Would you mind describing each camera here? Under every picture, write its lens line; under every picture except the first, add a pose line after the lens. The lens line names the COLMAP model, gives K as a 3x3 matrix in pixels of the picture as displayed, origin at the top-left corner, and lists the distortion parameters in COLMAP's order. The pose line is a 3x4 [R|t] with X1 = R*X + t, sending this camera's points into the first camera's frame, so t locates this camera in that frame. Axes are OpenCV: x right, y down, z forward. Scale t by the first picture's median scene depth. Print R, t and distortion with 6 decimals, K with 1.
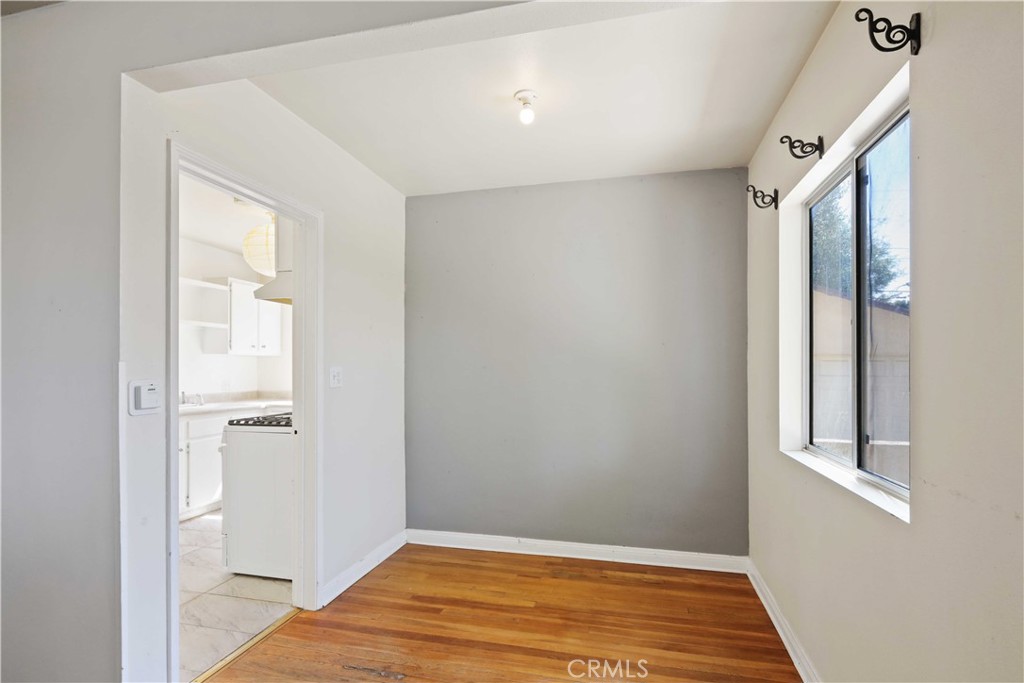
lens RADIAL K [[500.9, 0, 511.4], [0, 500.9, 363.9], [0, 0, 1]] dist [-0.000871, -0.000428]
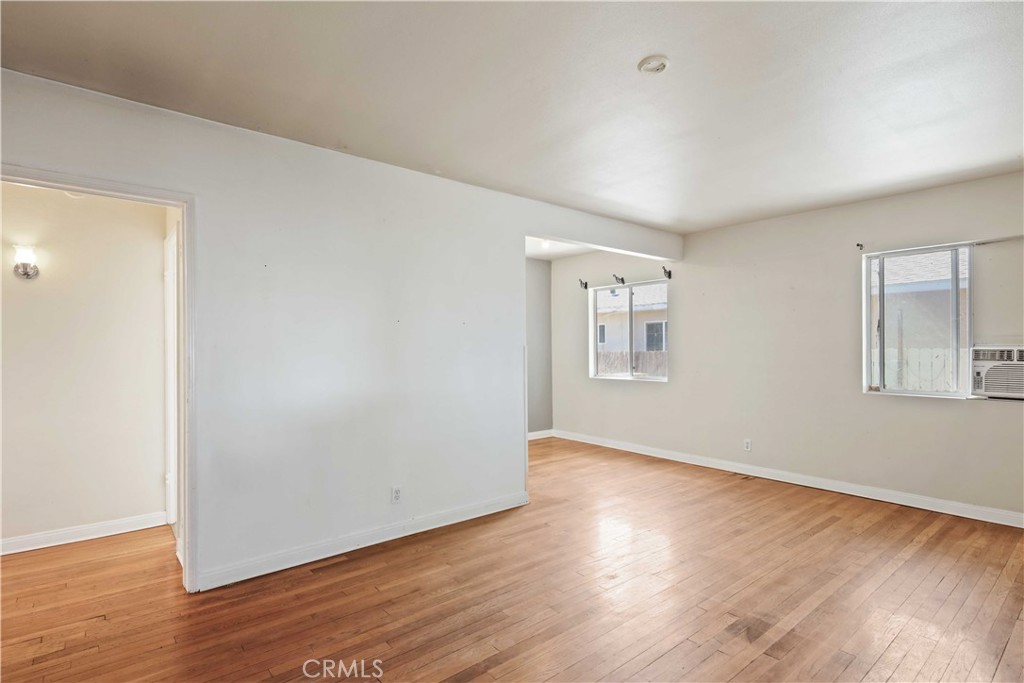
lens RADIAL K [[504.9, 0, 512.5], [0, 504.9, 335.2], [0, 0, 1]] dist [0.001066, -0.000341]
pose [[0.600777, 0.018818, 0.799195, -1.922053], [0.001664, 0.999691, -0.024790, 0.006644], [-0.799415, 0.016223, 0.600560, -0.312418]]
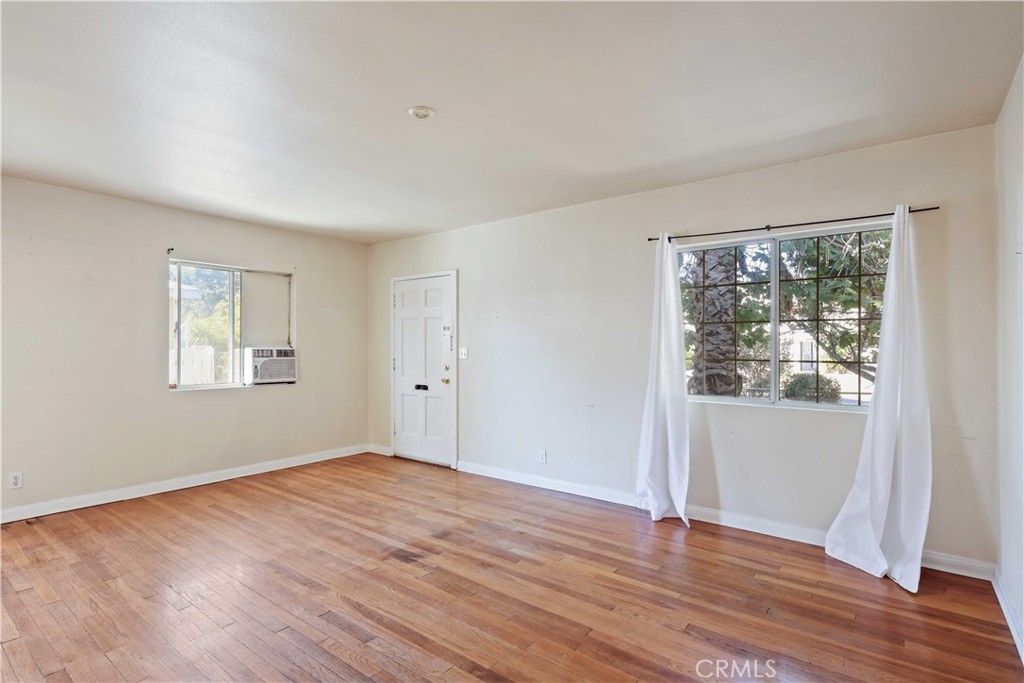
lens RADIAL K [[504.9, 0, 512.5], [0, 504.9, 335.2], [0, 0, 1]] dist [0.001066, -0.000341]
pose [[-0.914975, 0.007064, 0.403450, -1.662690], [-0.002517, 0.999727, -0.023213, 0.002266], [-0.403503, -0.022254, -0.914707, 0.964036]]
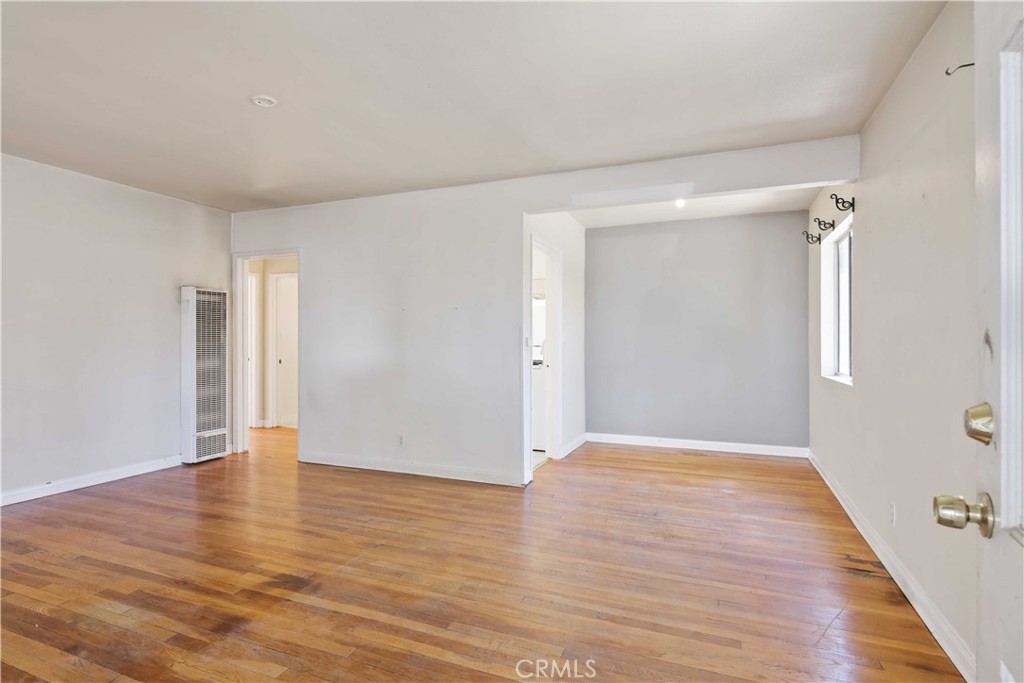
lens RADIAL K [[520.1, 0, 499.9], [0, 520.1, 340.6], [0, 0, 1]] dist [0.004241, -0.000170]
pose [[0.987687, 0.001541, -0.156434, -0.323638], [-0.001083, 0.999995, 0.003009, 0.036569], [0.156438, -0.002803, 0.987684, -1.054540]]
